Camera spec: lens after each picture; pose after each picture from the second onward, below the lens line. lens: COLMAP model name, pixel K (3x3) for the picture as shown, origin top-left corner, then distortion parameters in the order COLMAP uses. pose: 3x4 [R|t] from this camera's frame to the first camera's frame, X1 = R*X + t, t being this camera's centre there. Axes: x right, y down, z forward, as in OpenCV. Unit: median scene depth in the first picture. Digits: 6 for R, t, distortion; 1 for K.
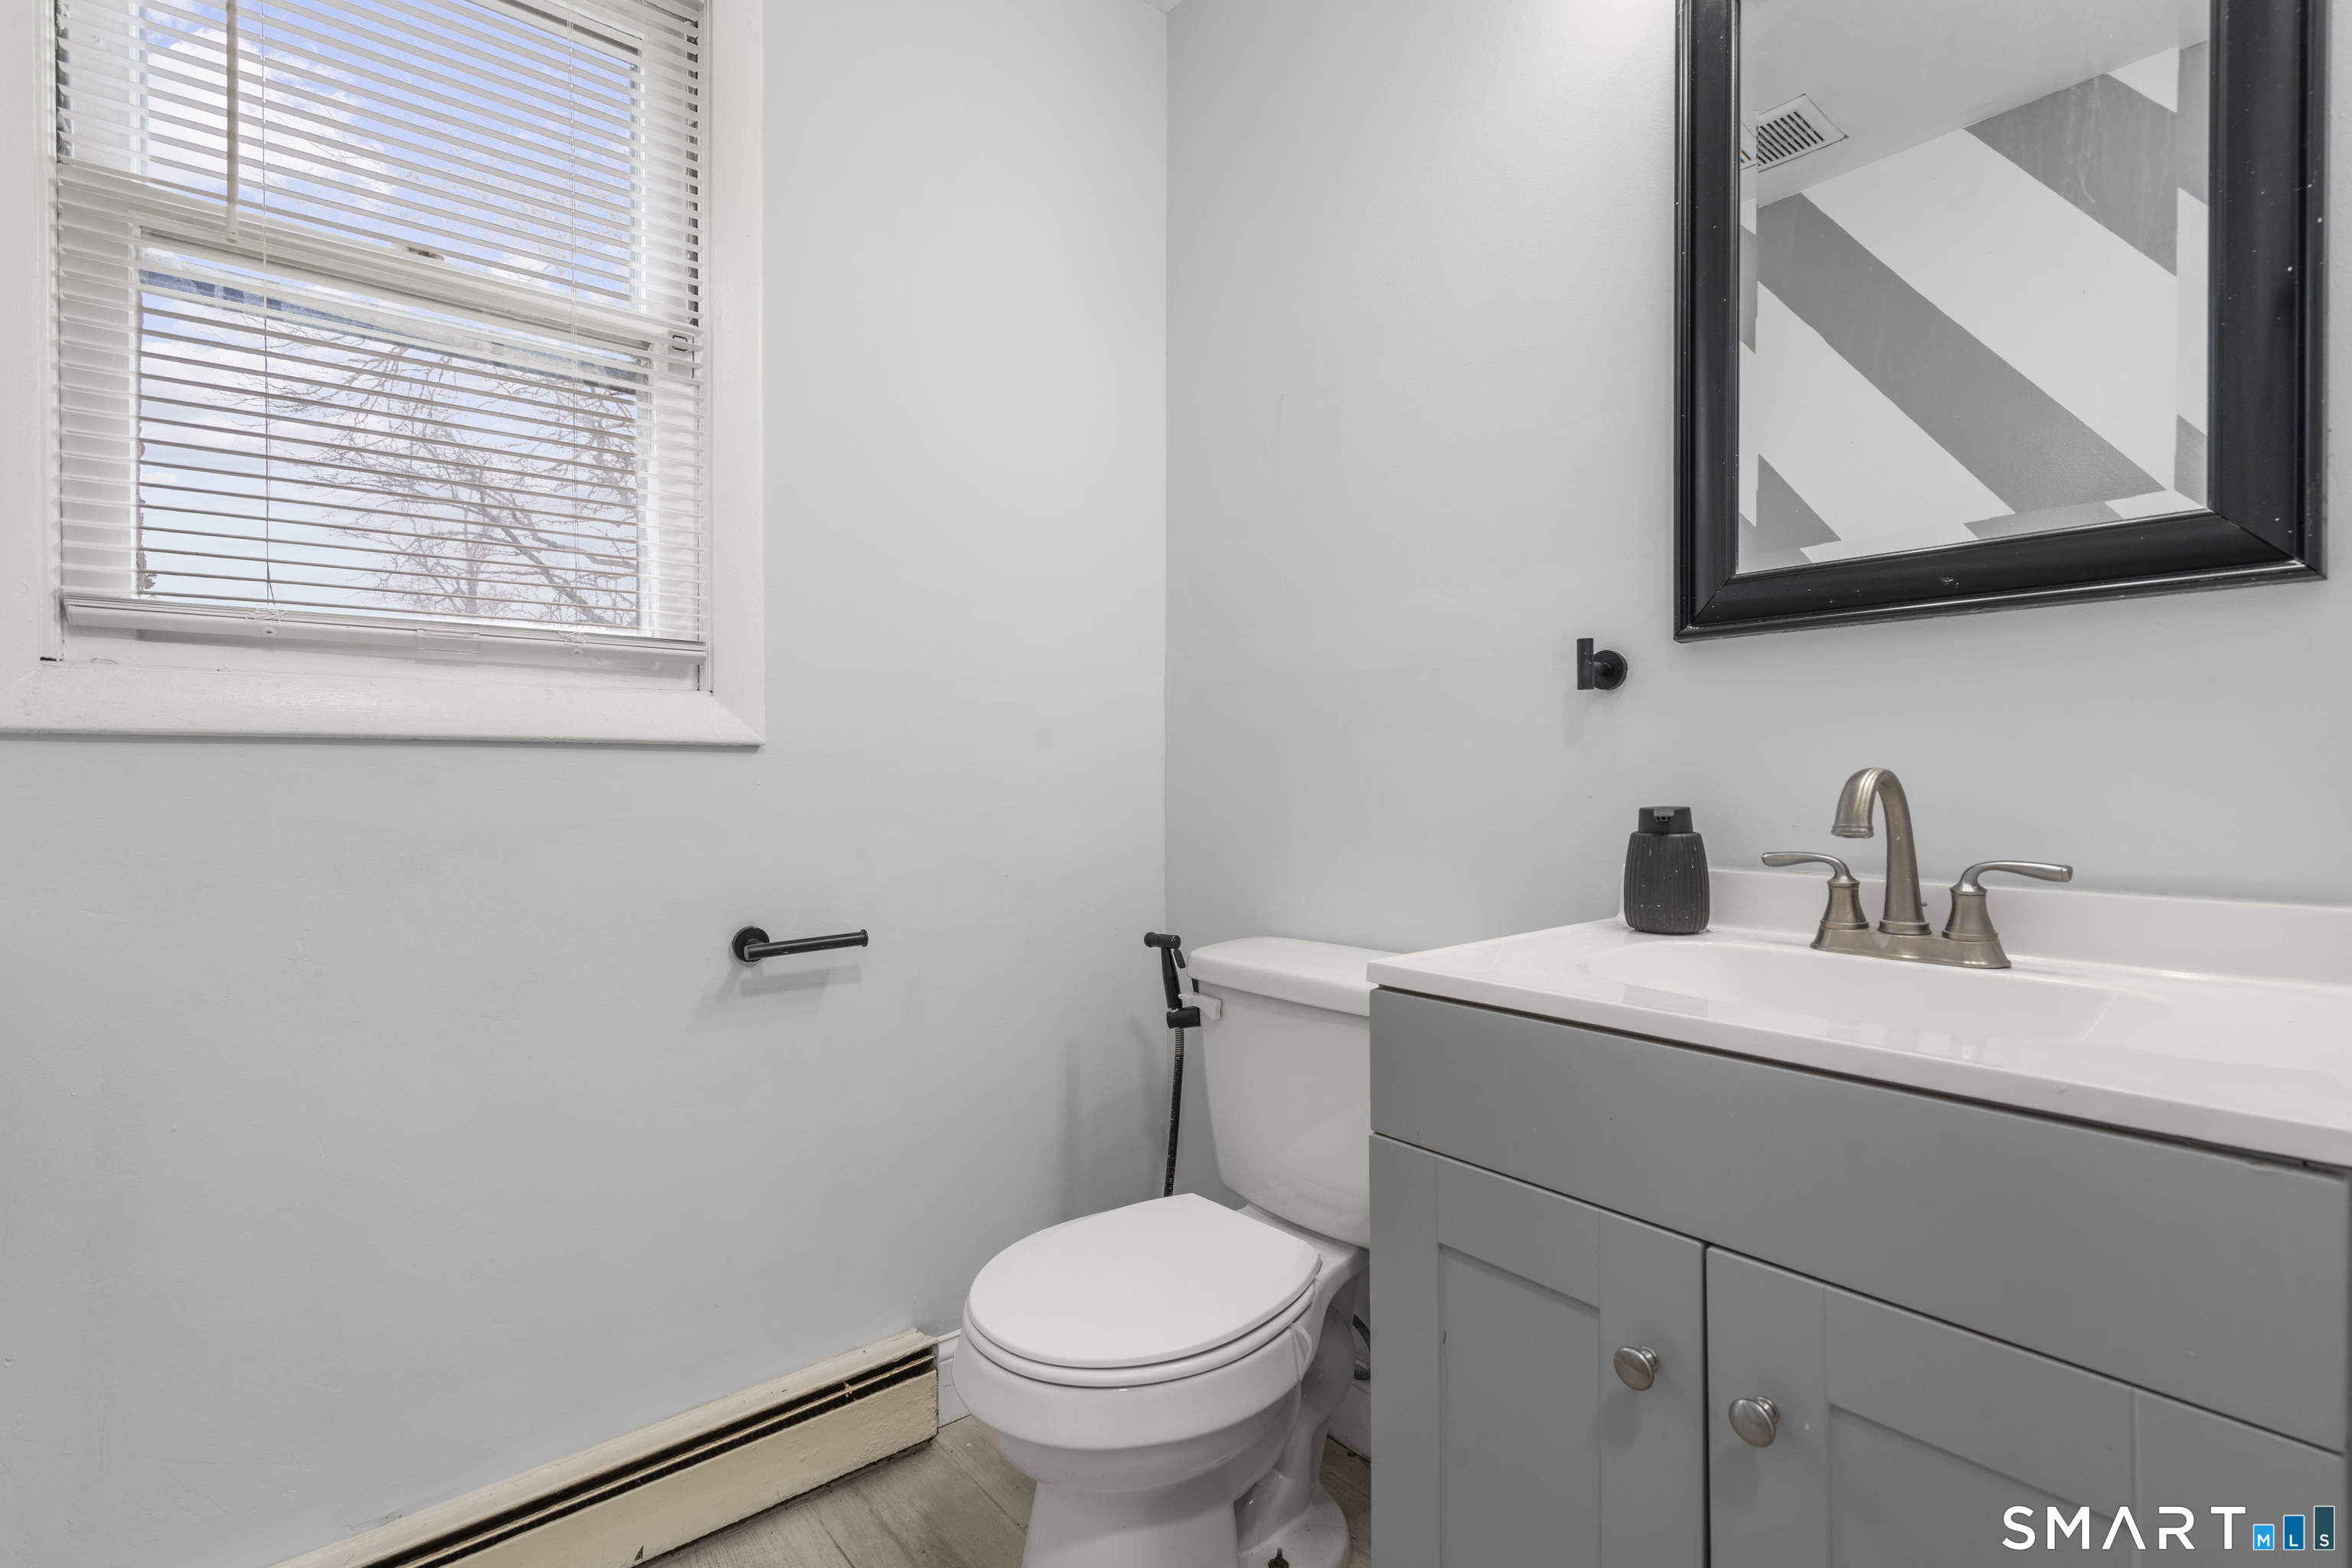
lens RADIAL K [[1071.4, 0, 1176.0], [0, 1071.4, 784.0], [0, 0, 1]] dist [-0.001796, 0.001031]
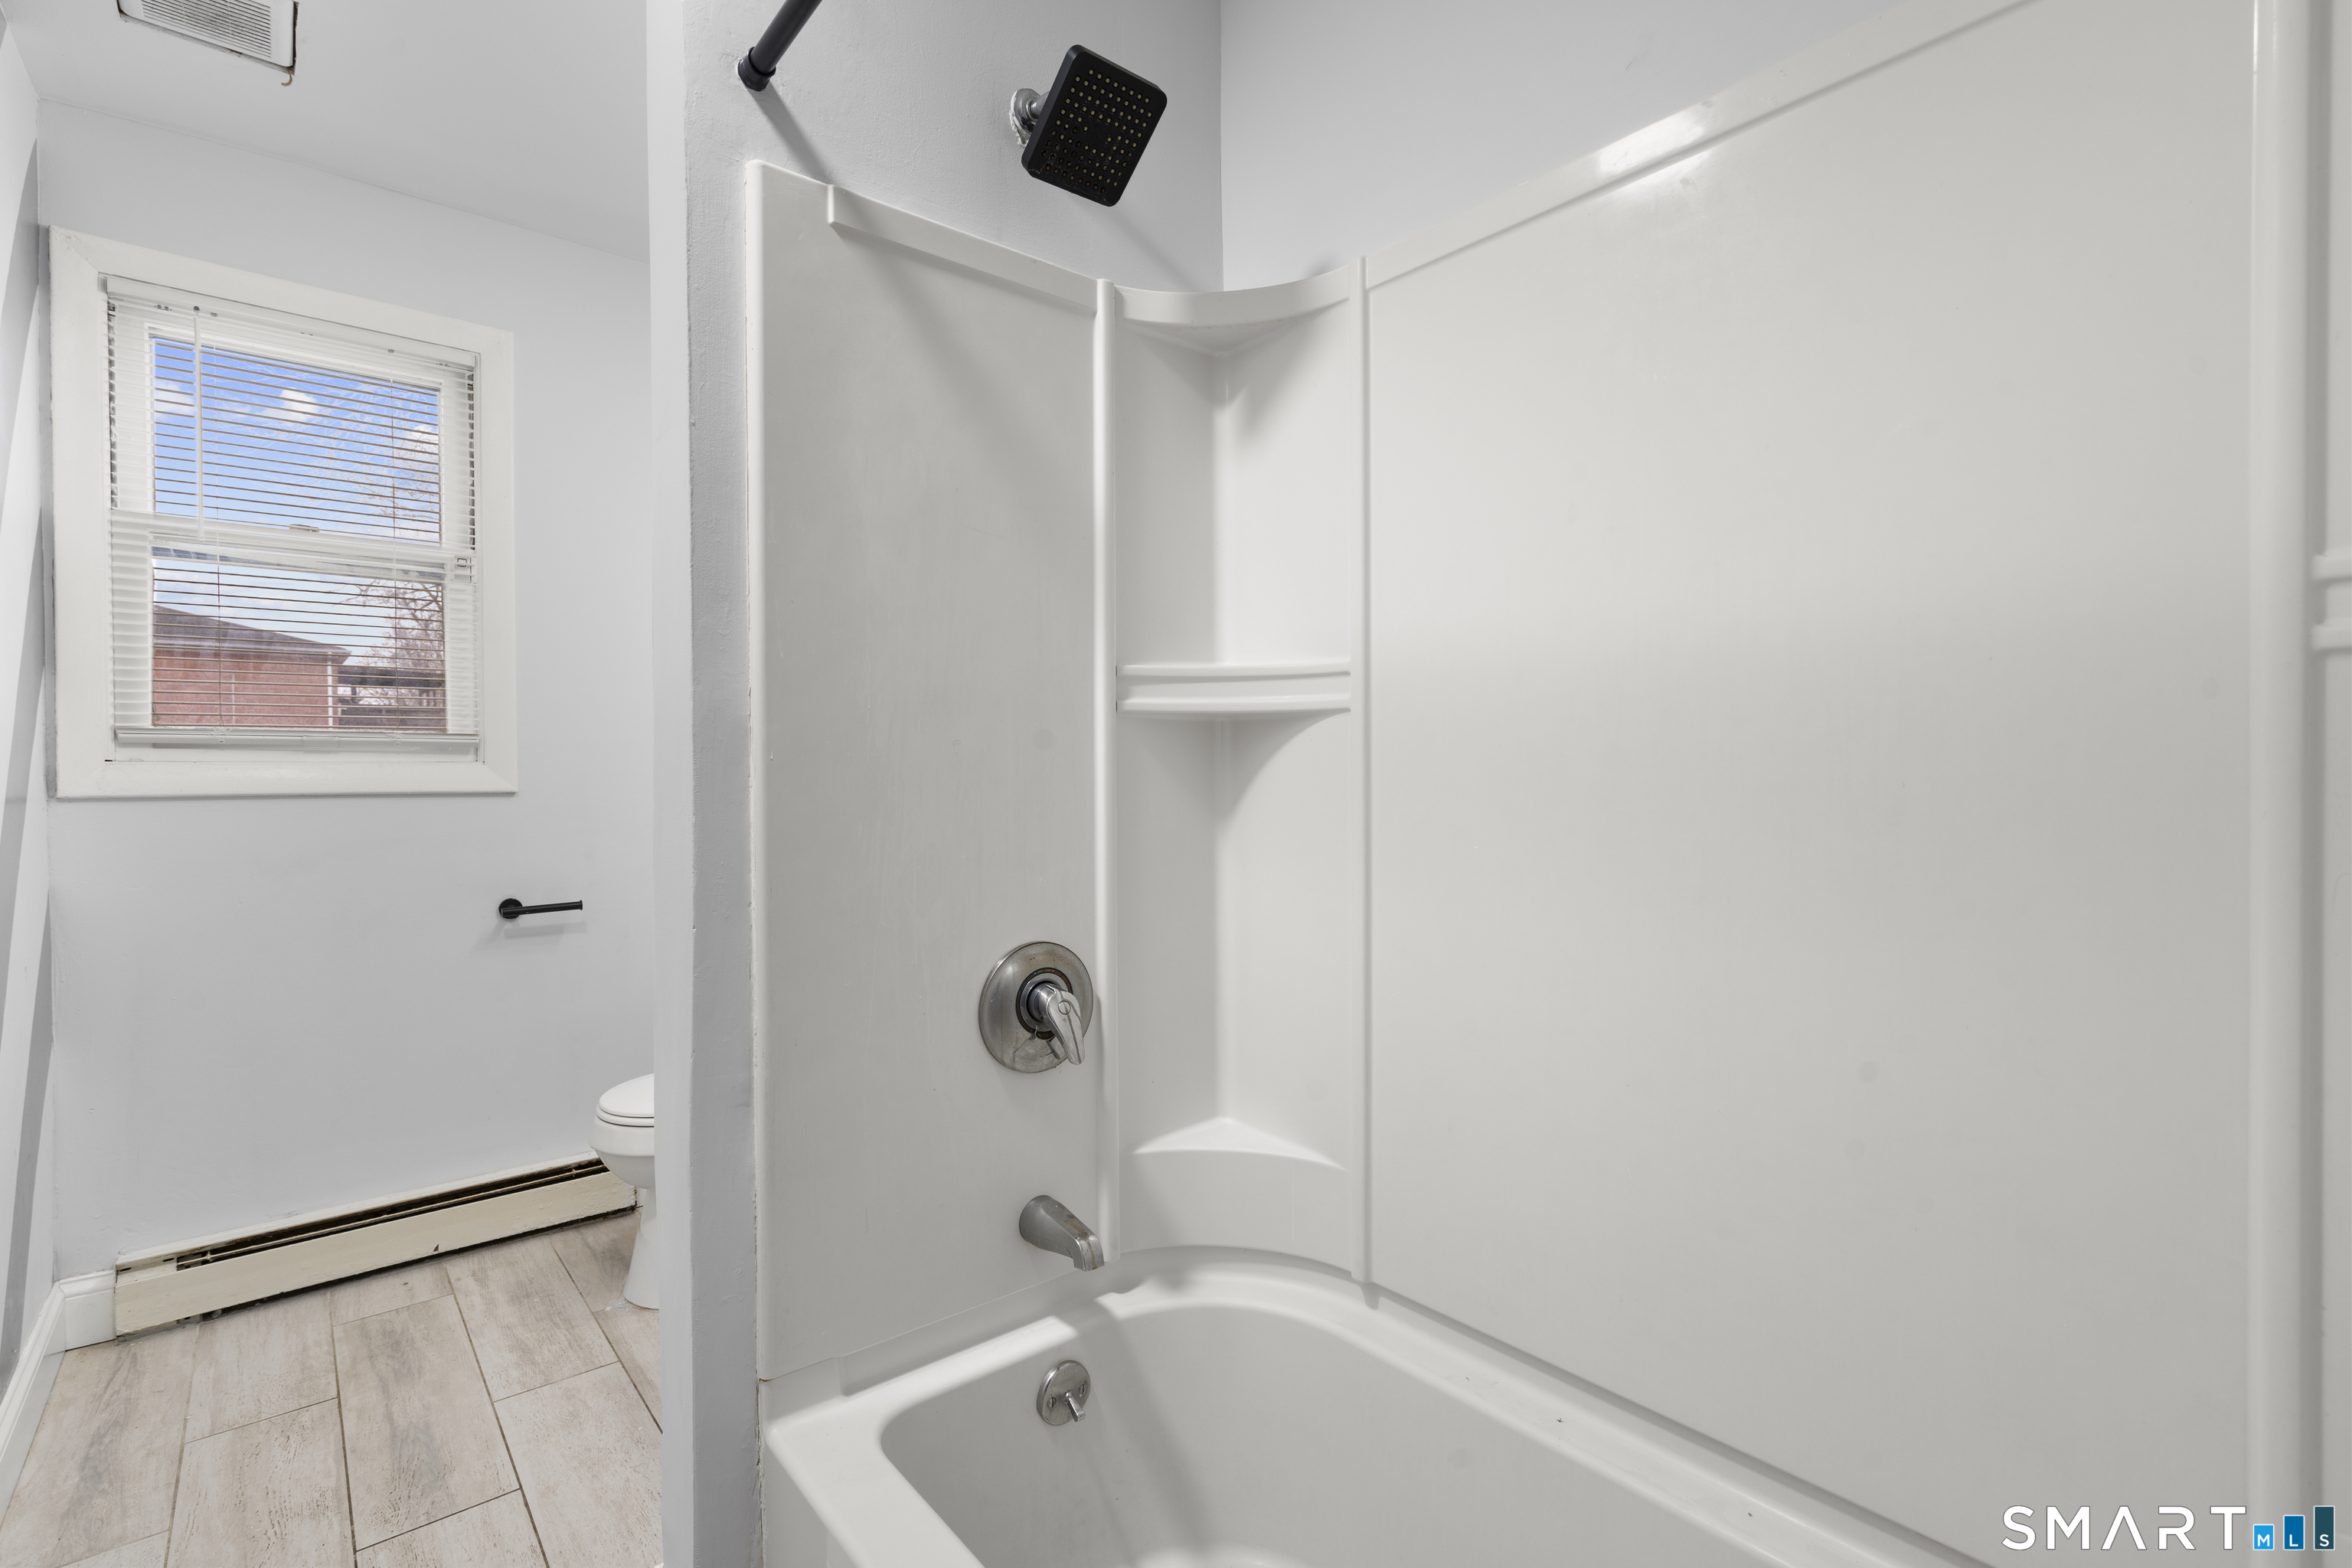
lens RADIAL K [[1060.6, 0, 1176.0], [0, 1060.6, 784.0], [0, 0, 1]] dist [-0.001476, 0.000315]
pose [[0.999975, -0.006060, -0.003661, 0.693474], [0.006062, 0.999981, 0.000733, -0.045727], [0.003656, -0.000755, 0.999993, -0.711033]]
